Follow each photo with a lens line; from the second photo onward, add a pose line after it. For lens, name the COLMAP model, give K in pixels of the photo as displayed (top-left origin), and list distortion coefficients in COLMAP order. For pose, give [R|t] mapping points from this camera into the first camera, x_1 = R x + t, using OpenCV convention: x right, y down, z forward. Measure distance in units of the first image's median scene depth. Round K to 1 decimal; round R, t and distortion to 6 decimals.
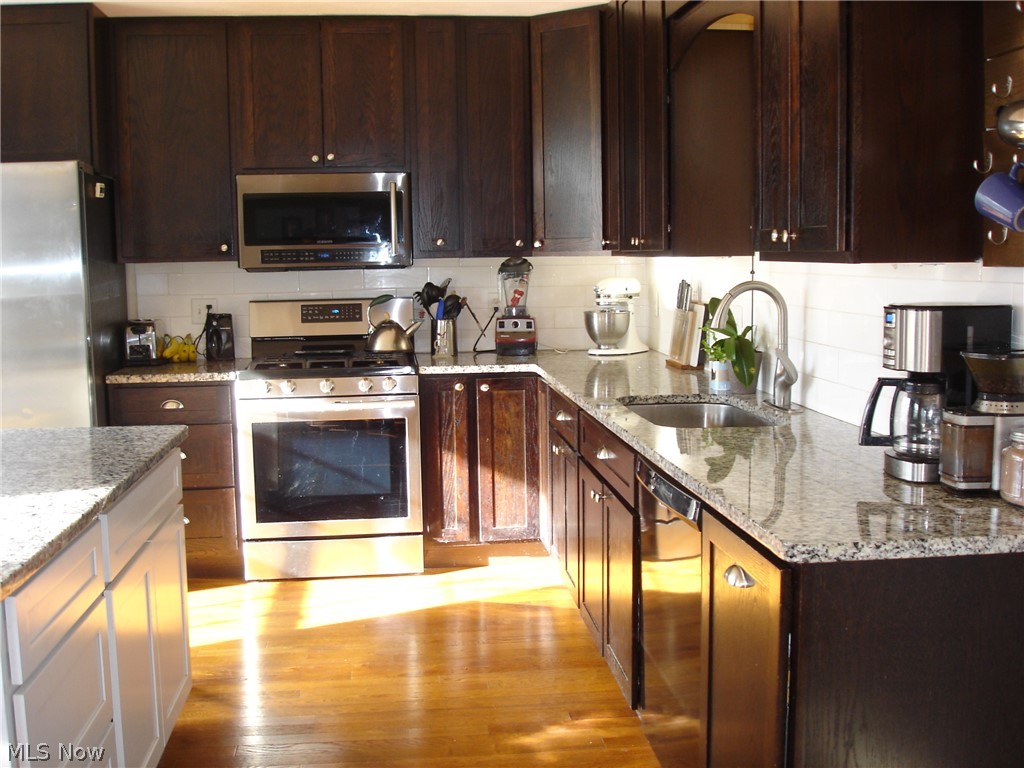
lens RADIAL K [[1158.0, 0, 512.0], [0, 1158.0, 384.0], [0, 0, 1]] dist [-0.053478, -0.168304]
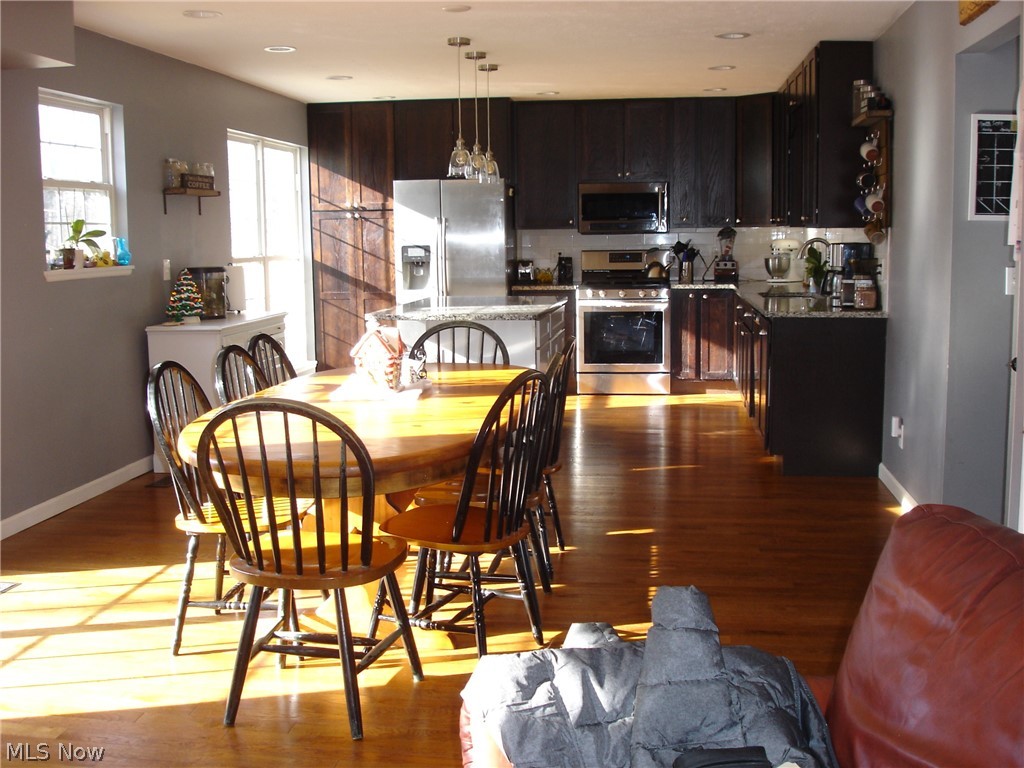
lens RADIAL K [[1158.0, 0, 512.0], [0, 1158.0, 384.0], [0, 0, 1]] dist [-0.053478, -0.168304]
pose [[0.970822, 0.033249, -0.237484, 0.121818], [-0.028091, 0.999291, 0.025073, 0.106768], [0.238149, -0.017670, 0.971068, -0.903504]]
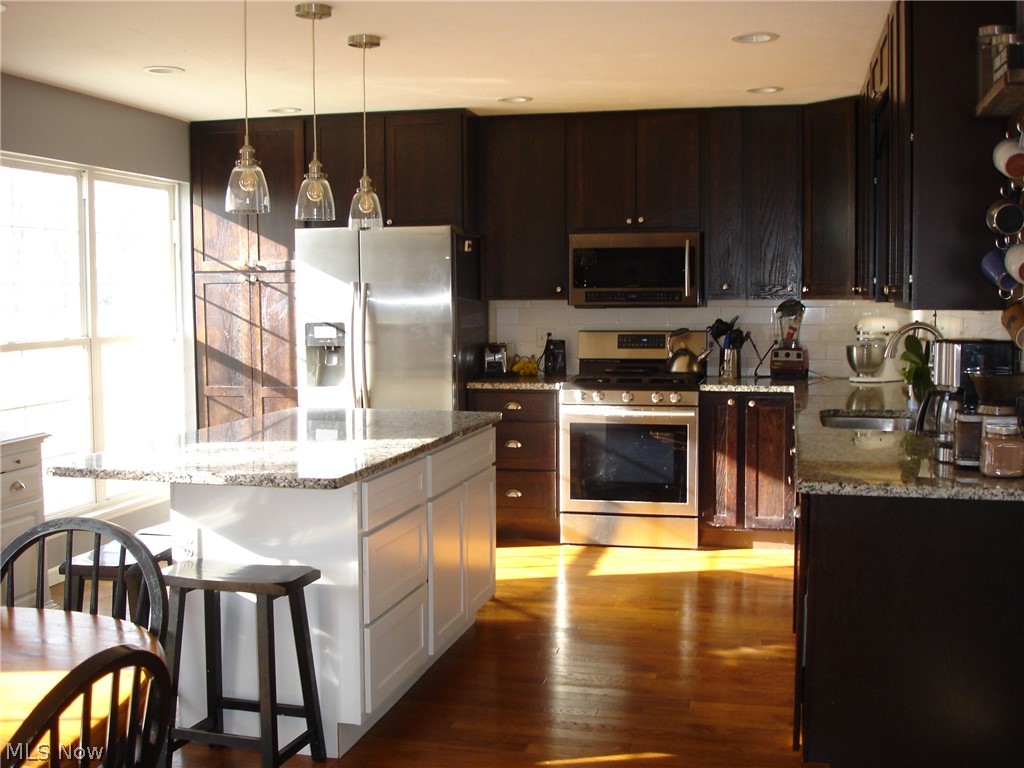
lens RADIAL K [[1158.0, 0, 512.0], [0, 1158.0, 384.0], [0, 0, 1]] dist [-0.053478, -0.168304]
pose [[0.940178, 0.036031, -0.338773, 0.152673], [-0.045967, 0.998715, -0.021351, 0.020230], [0.337568, 0.035646, 0.940626, -0.257209]]
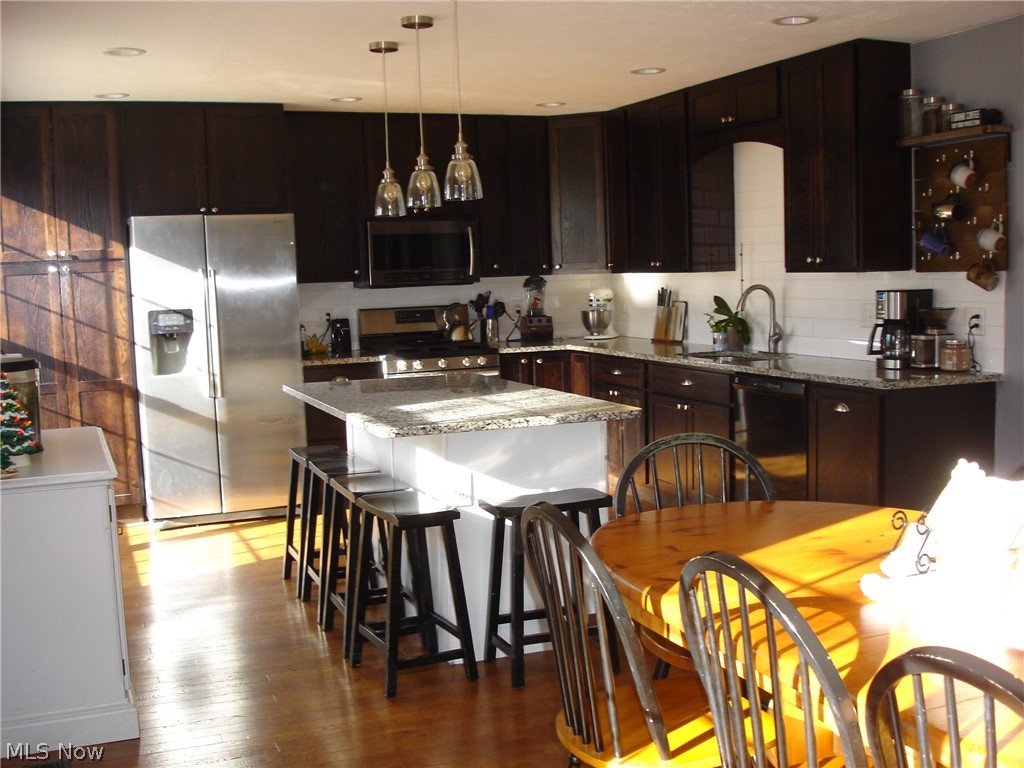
lens RADIAL K [[1158.0, 0, 512.0], [0, 1158.0, 384.0], [0, 0, 1]] dist [-0.053478, -0.168304]
pose [[0.964898, -0.041716, 0.259292, -0.448831], [0.046983, 0.998796, -0.014145, 0.052557], [-0.258389, 0.025830, 0.965695, -0.455401]]
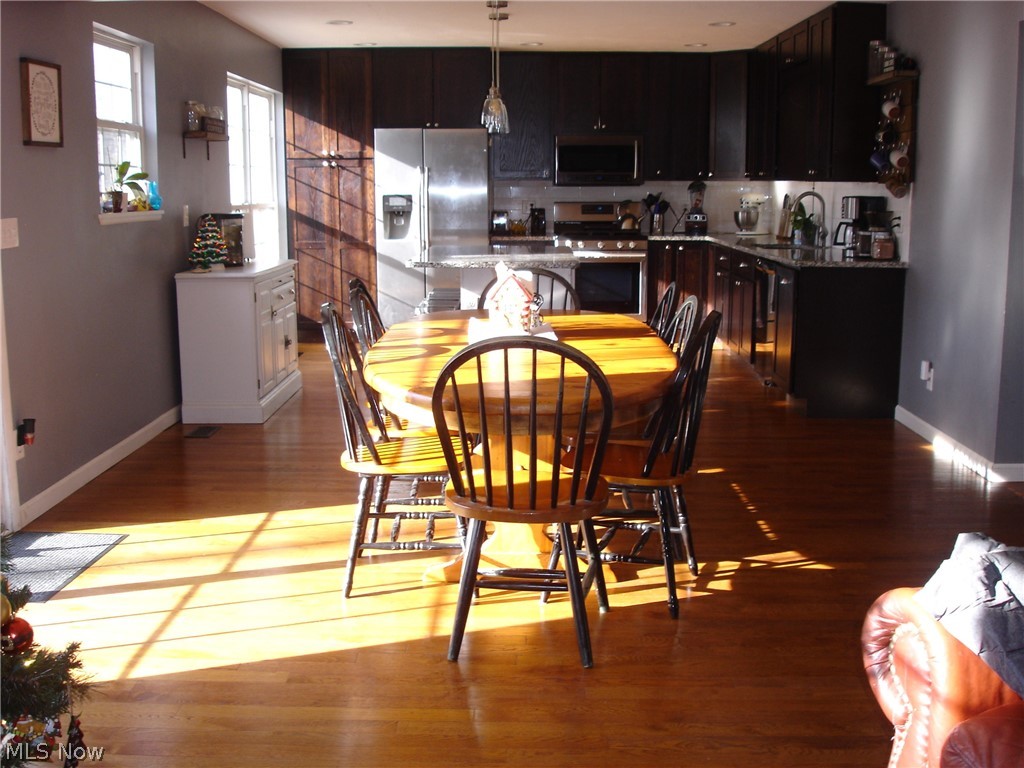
lens RADIAL K [[1158.0, 0, 512.0], [0, 1158.0, 384.0], [0, 0, 1]] dist [-0.053478, -0.168304]
pose [[0.992663, 0.034525, -0.115884, -0.071964], [-0.027722, 0.997825, 0.059810, 0.121526], [0.117697, -0.056159, 0.991460, -0.958009]]
